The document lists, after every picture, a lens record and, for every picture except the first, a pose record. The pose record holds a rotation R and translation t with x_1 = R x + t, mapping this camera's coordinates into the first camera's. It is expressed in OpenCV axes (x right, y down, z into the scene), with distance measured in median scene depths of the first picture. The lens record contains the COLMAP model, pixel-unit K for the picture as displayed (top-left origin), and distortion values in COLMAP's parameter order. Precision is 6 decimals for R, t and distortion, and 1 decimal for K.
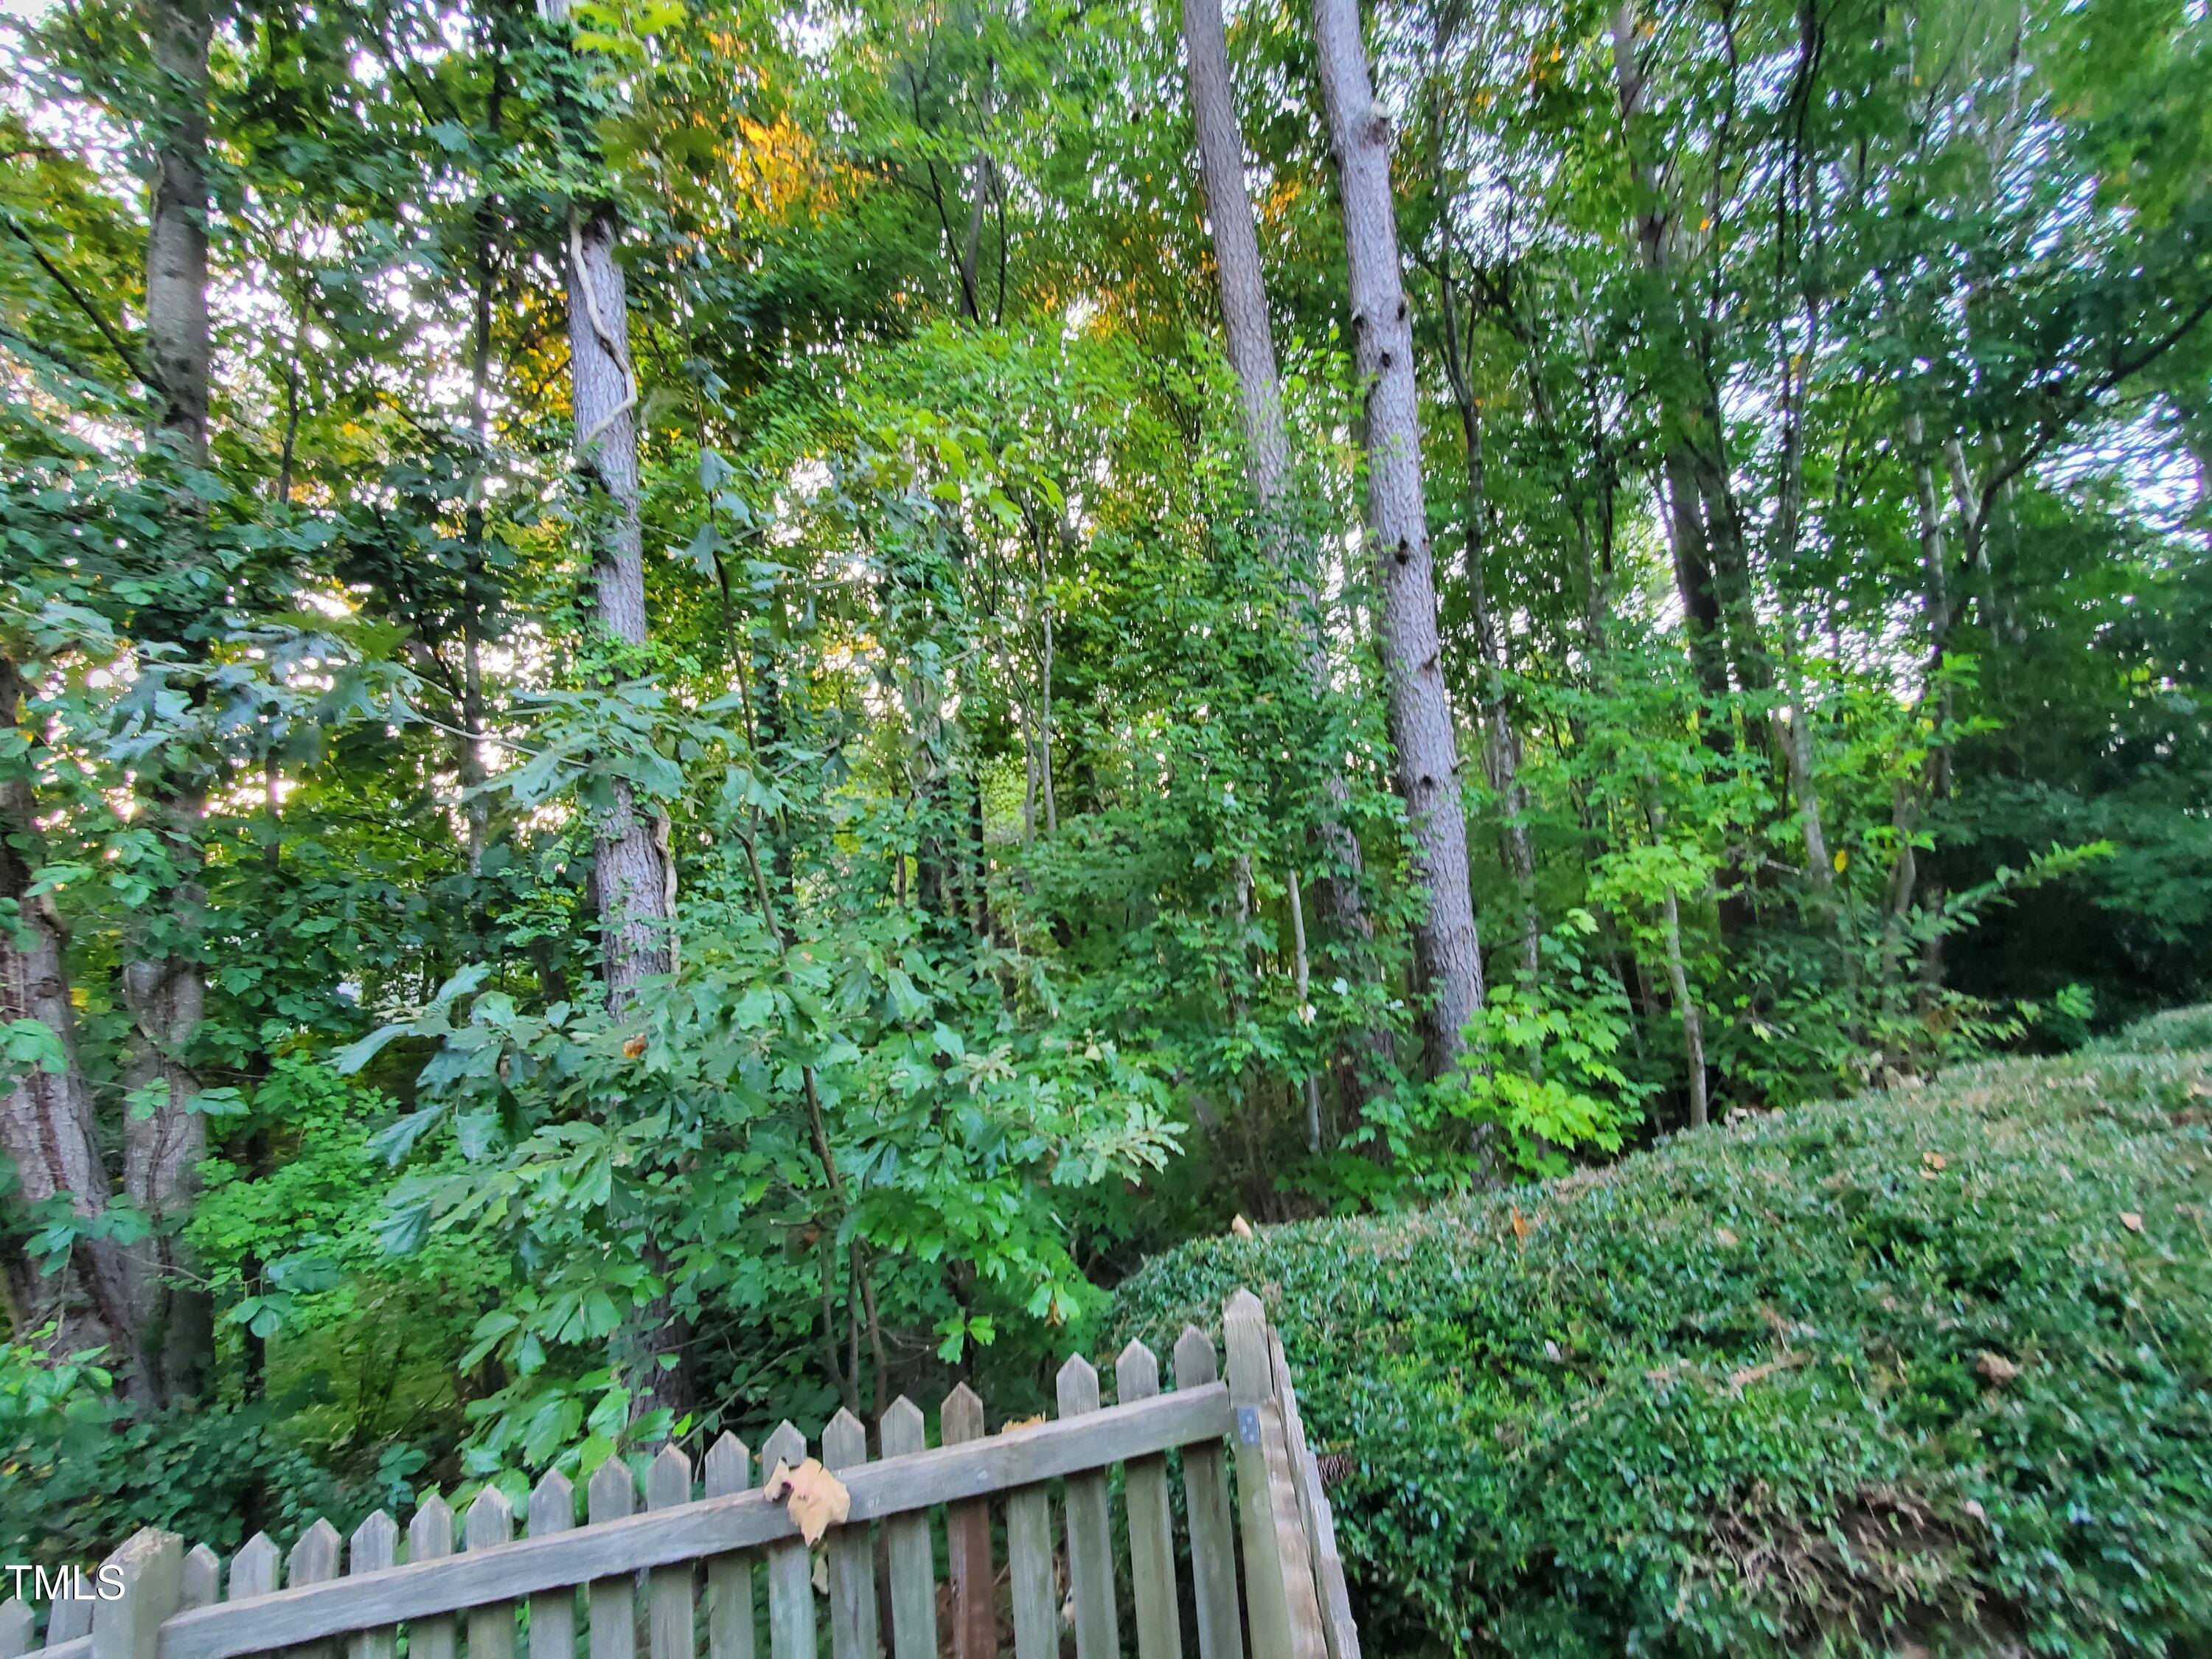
lens RADIAL K [[882.5, 0, 1110.9], [0, 882.5, 836.4], [0, 0, 1]] dist [-0.000451, 0.000317]
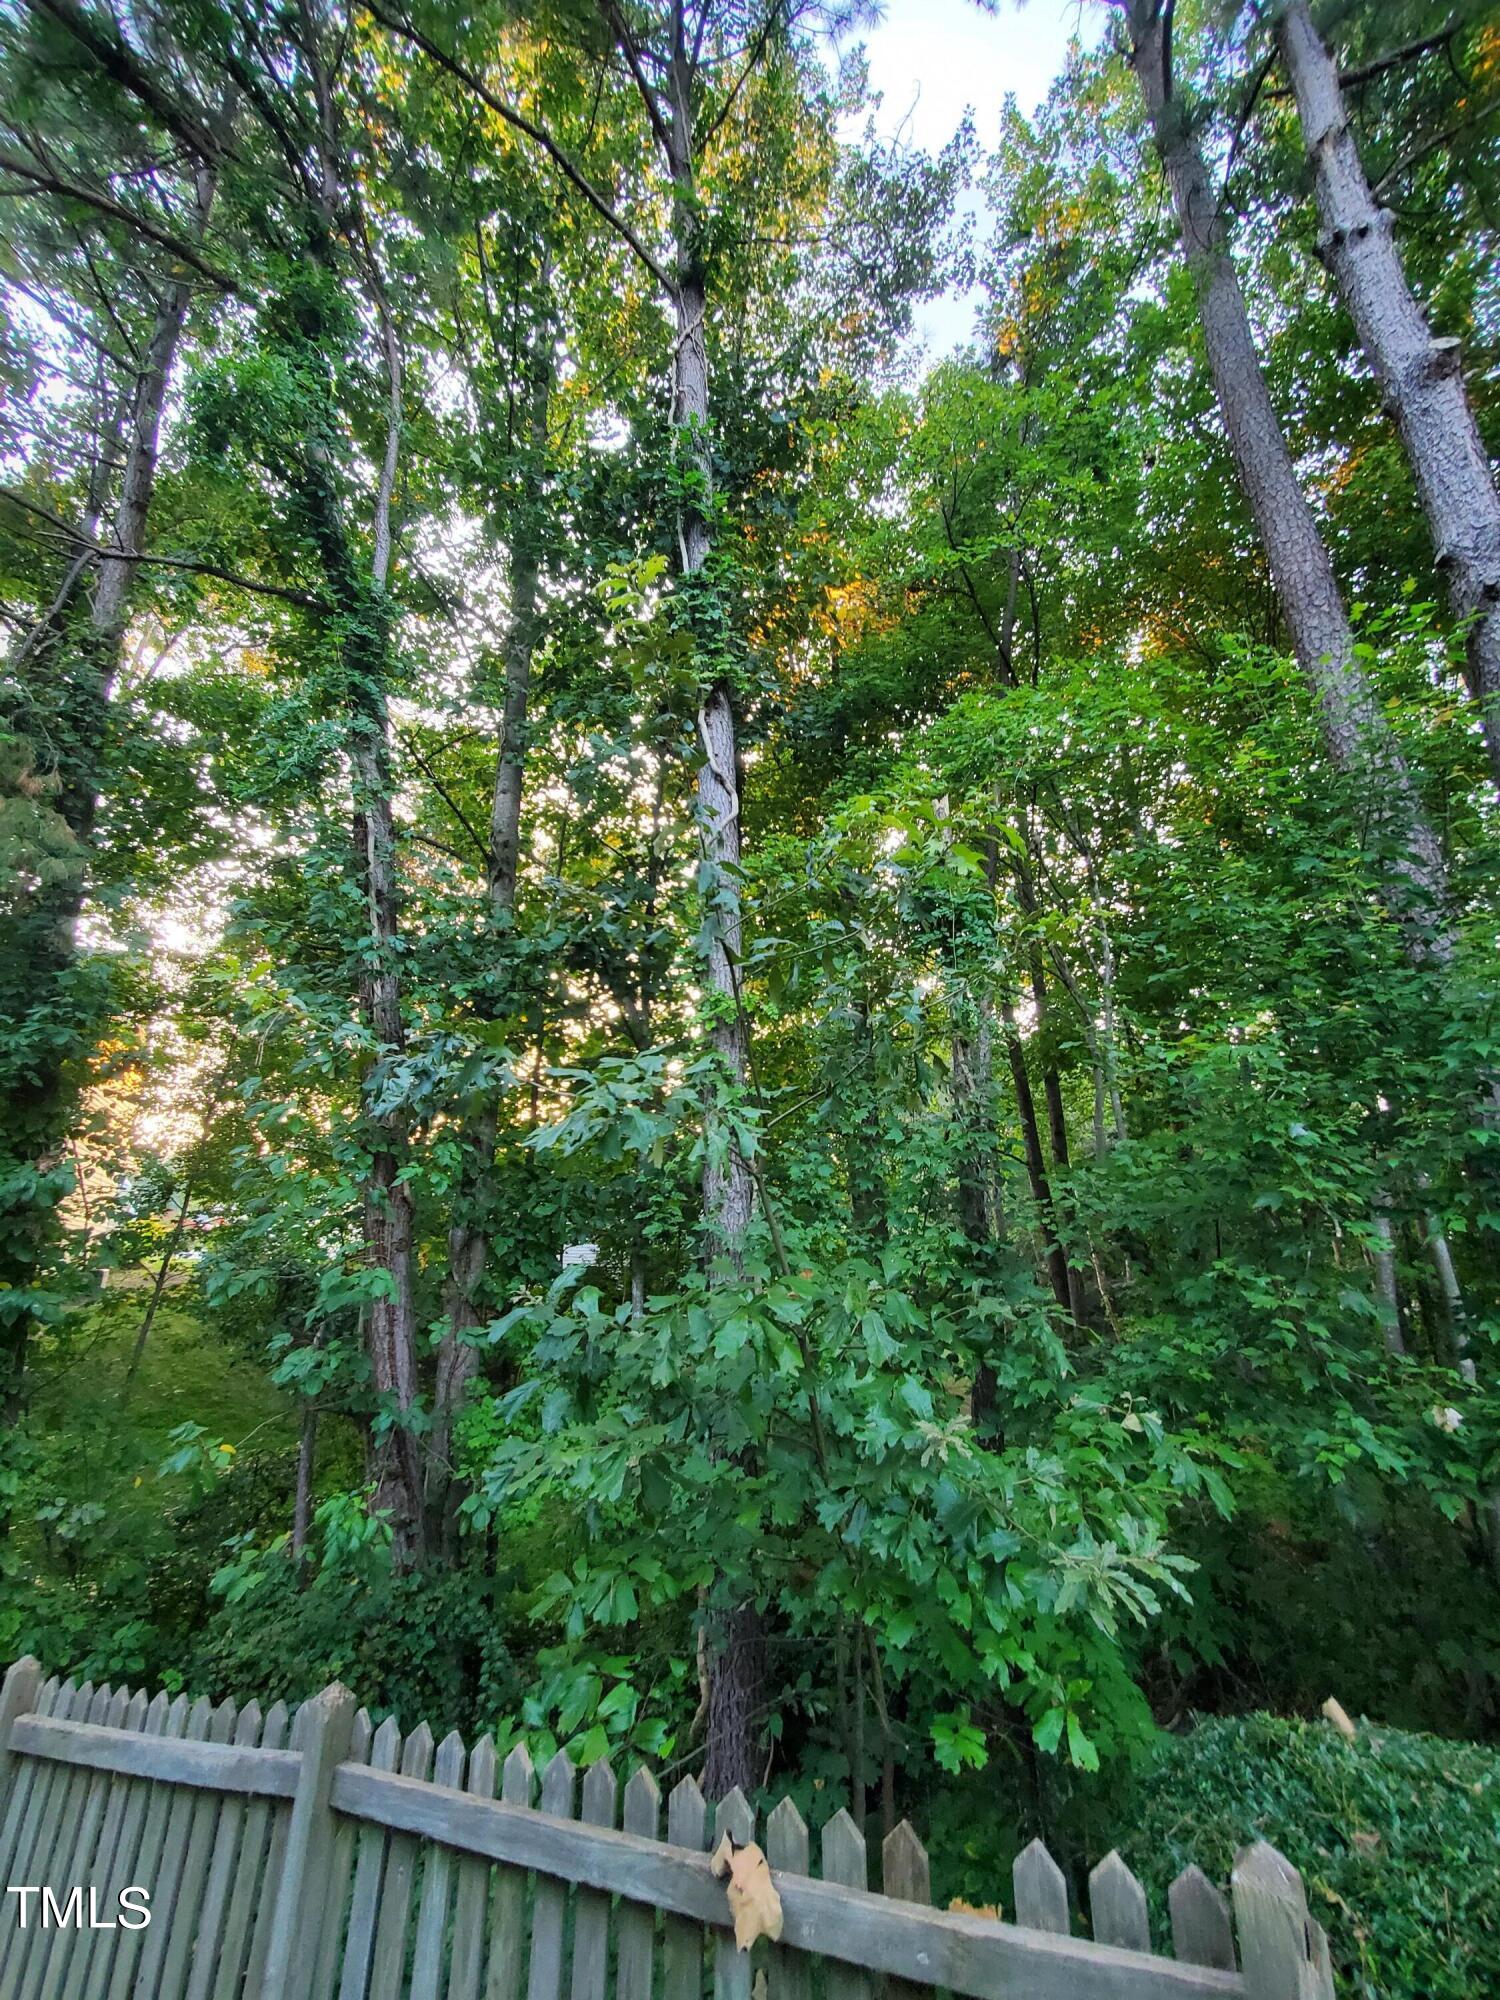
lens RADIAL K [[806.9, 0, 749.8], [0, 806.9, 995.2], [0, 0, 1]] dist [-0.000940, -0.000340]
pose [[0.858603, -0.076759, -0.506863, 0.094134], [-0.013072, 0.985127, -0.171330, -0.032894], [0.512475, 0.153731, 0.844829, 0.057168]]
